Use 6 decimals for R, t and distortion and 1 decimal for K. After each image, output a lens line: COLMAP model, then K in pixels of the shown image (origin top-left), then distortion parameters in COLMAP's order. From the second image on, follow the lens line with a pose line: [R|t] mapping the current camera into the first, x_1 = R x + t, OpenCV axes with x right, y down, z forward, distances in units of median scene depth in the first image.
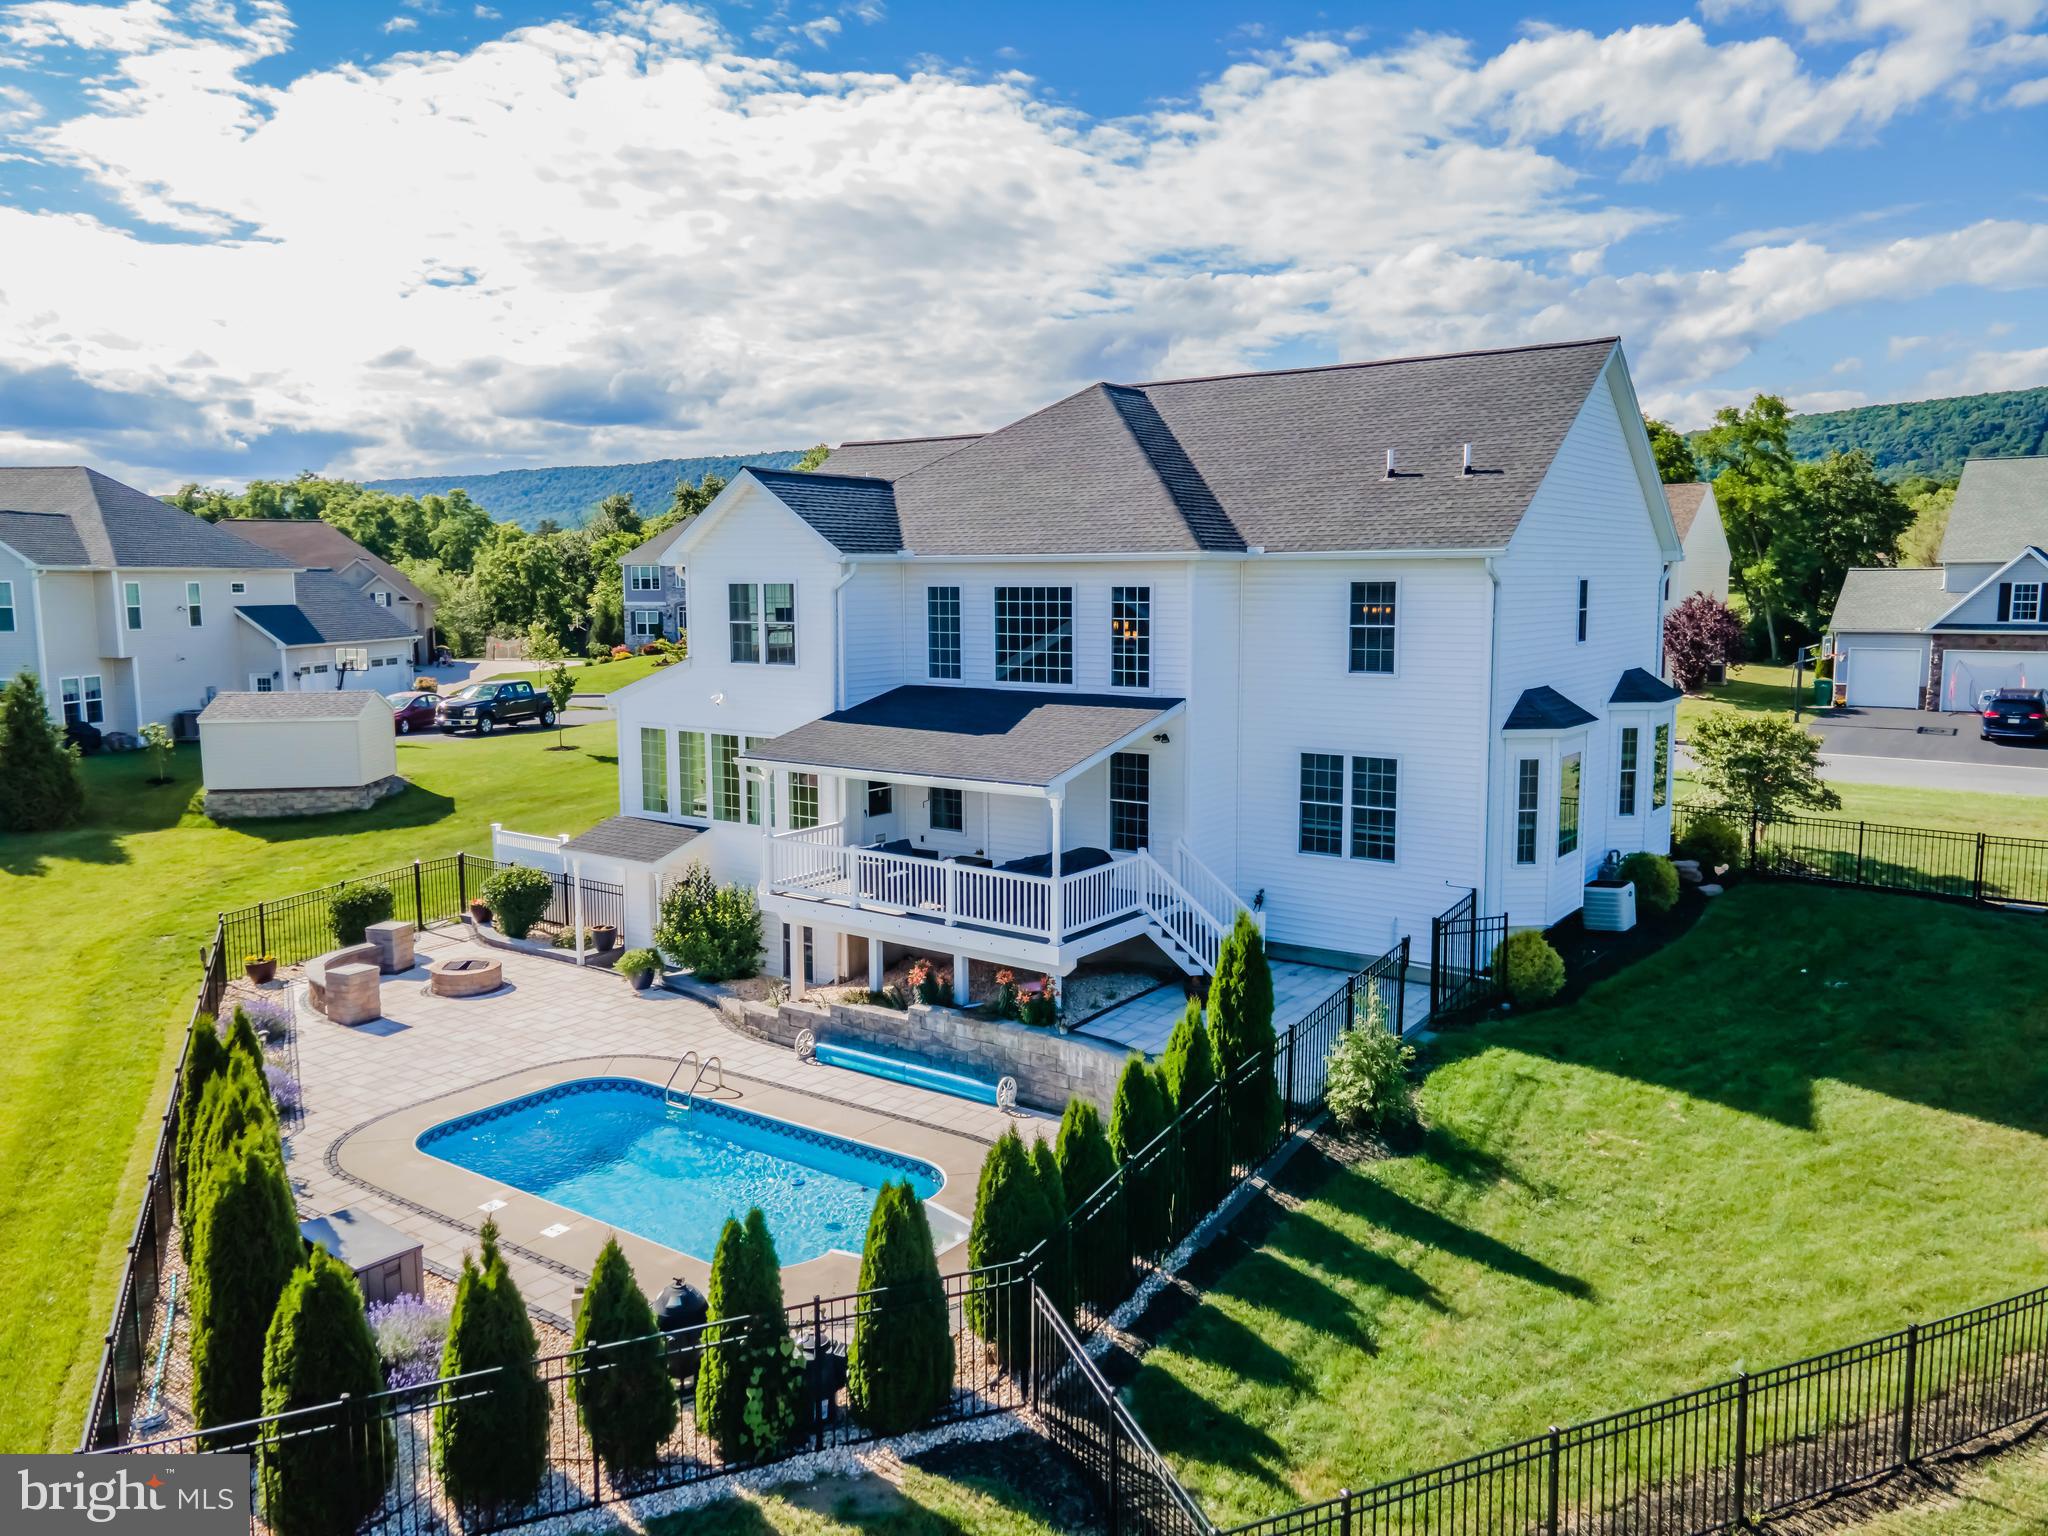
lens RADIAL K [[1489.8, 0, 1034.9], [0, 1489.8, 745.5], [0, 0, 1]] dist [0.039754, 0.011314]
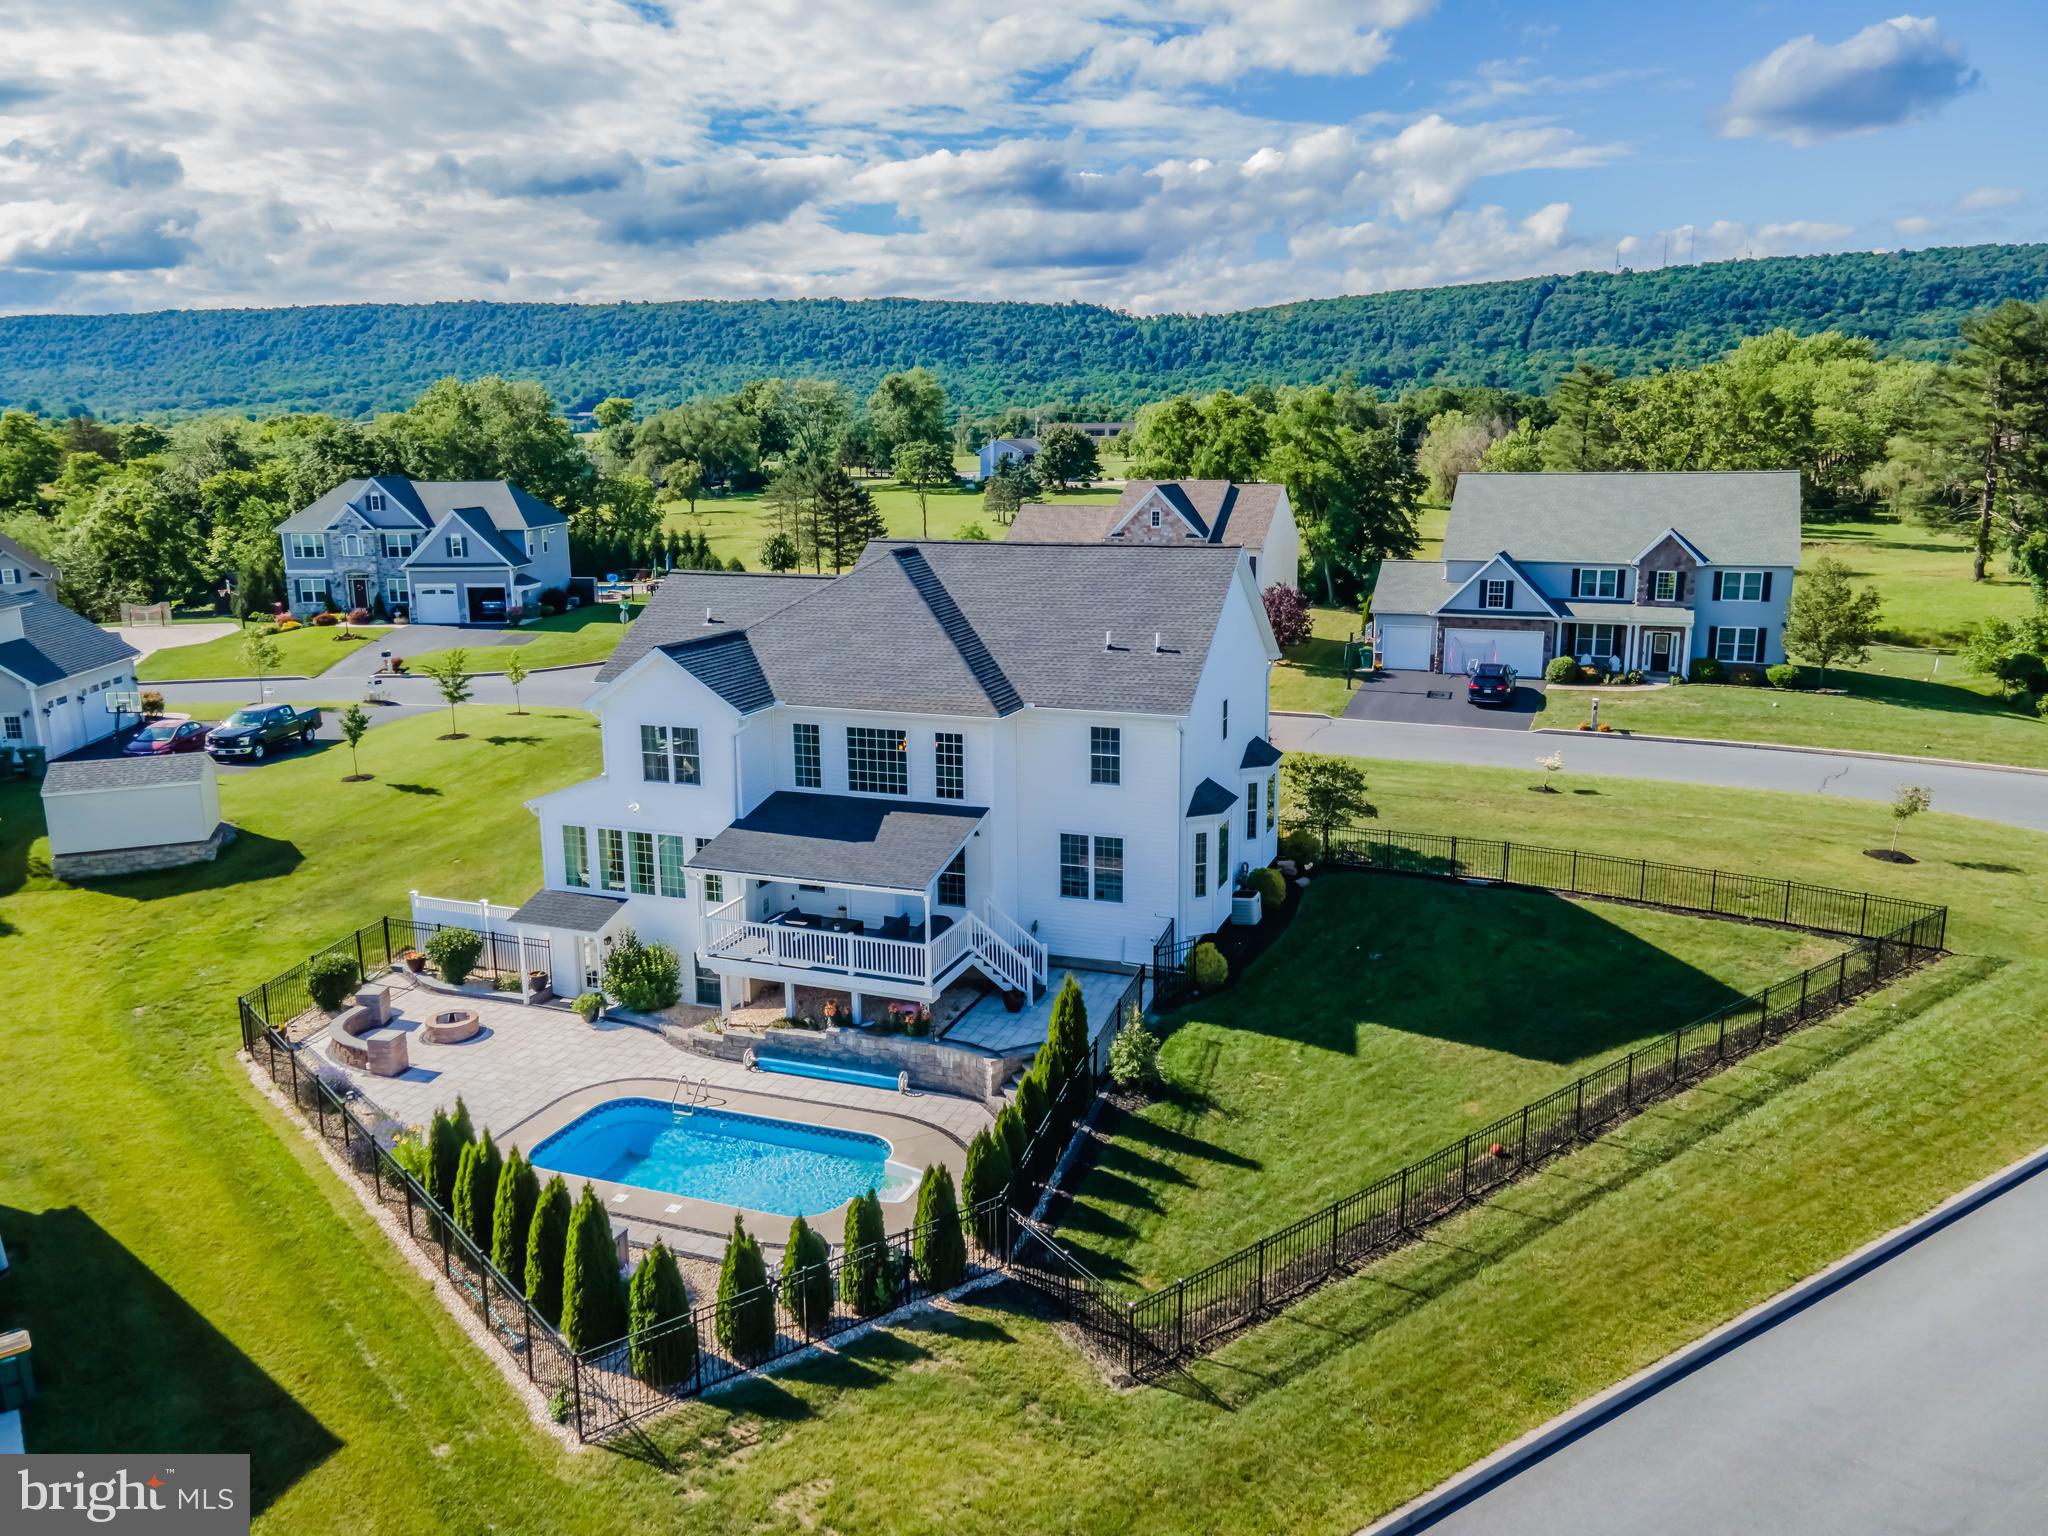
lens RADIAL K [[1489.8, 0, 1034.9], [0, 1489.8, 745.5], [0, 0, 1]] dist [0.039754, 0.011314]
pose [[0.964809, -0.056494, 0.256810, -0.229521], [0.033957, 0.995239, 0.091362, -0.221130], [-0.260748, -0.079426, 0.962134, -0.446540]]
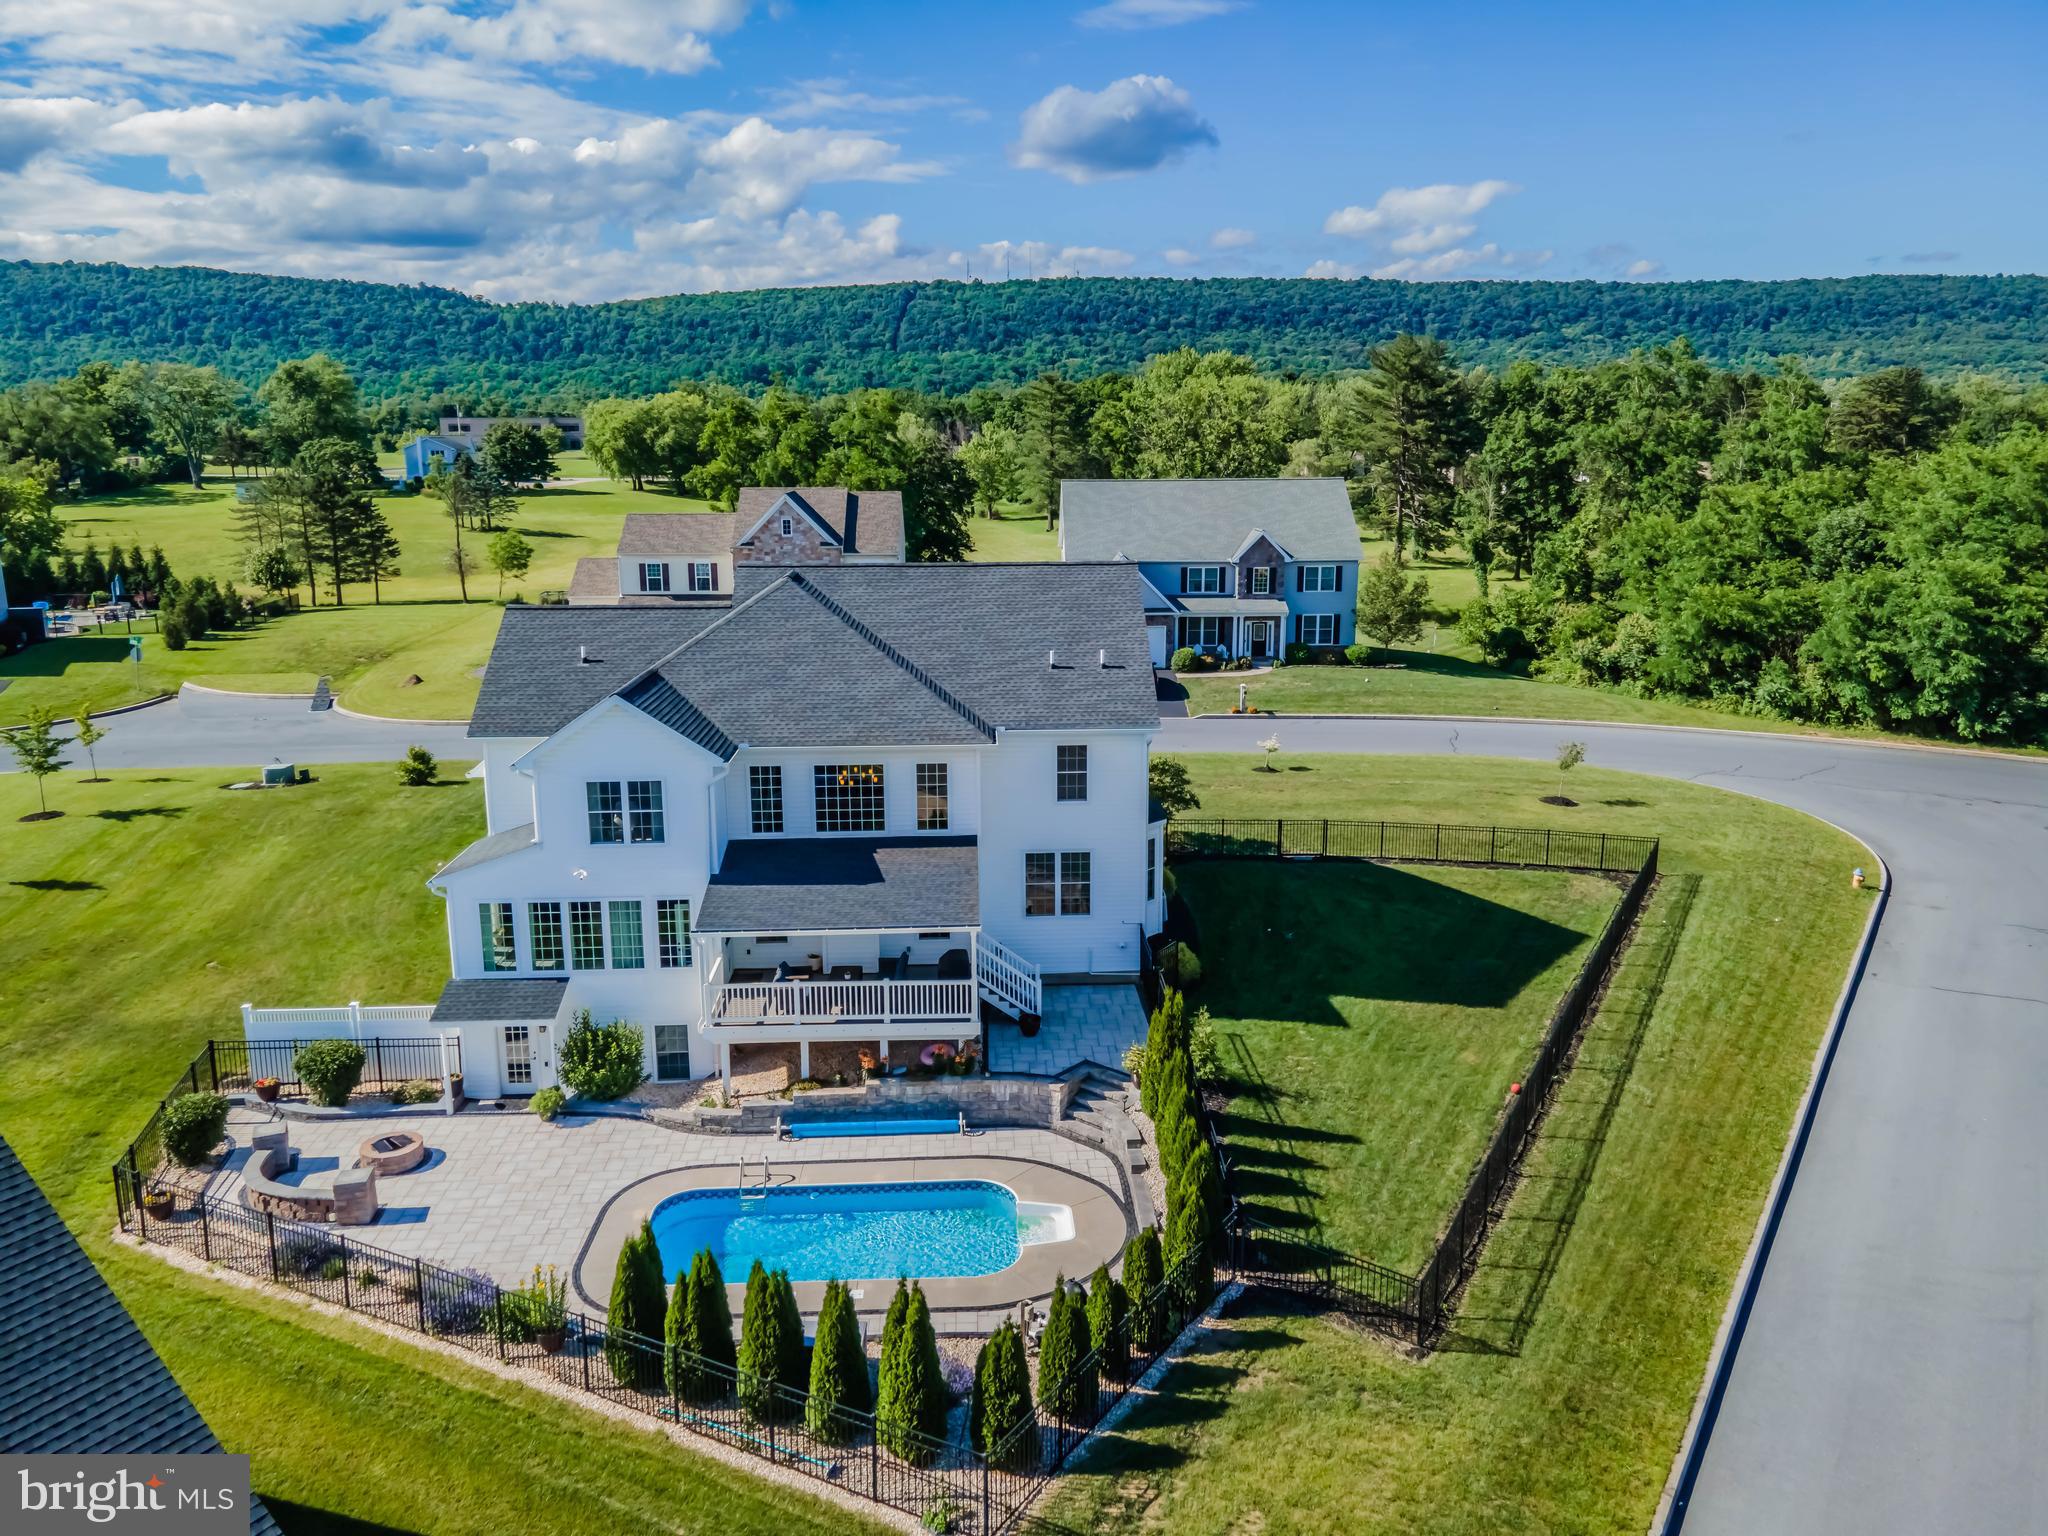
lens RADIAL K [[1489.8, 0, 1034.9], [0, 1489.8, 745.5], [0, 0, 1]] dist [0.039754, 0.011314]
pose [[0.783510, -0.126848, 0.608294, -0.722061], [0.071218, 0.990823, 0.114885, -0.276534], [-0.617284, -0.046693, 0.785353, -0.204367]]
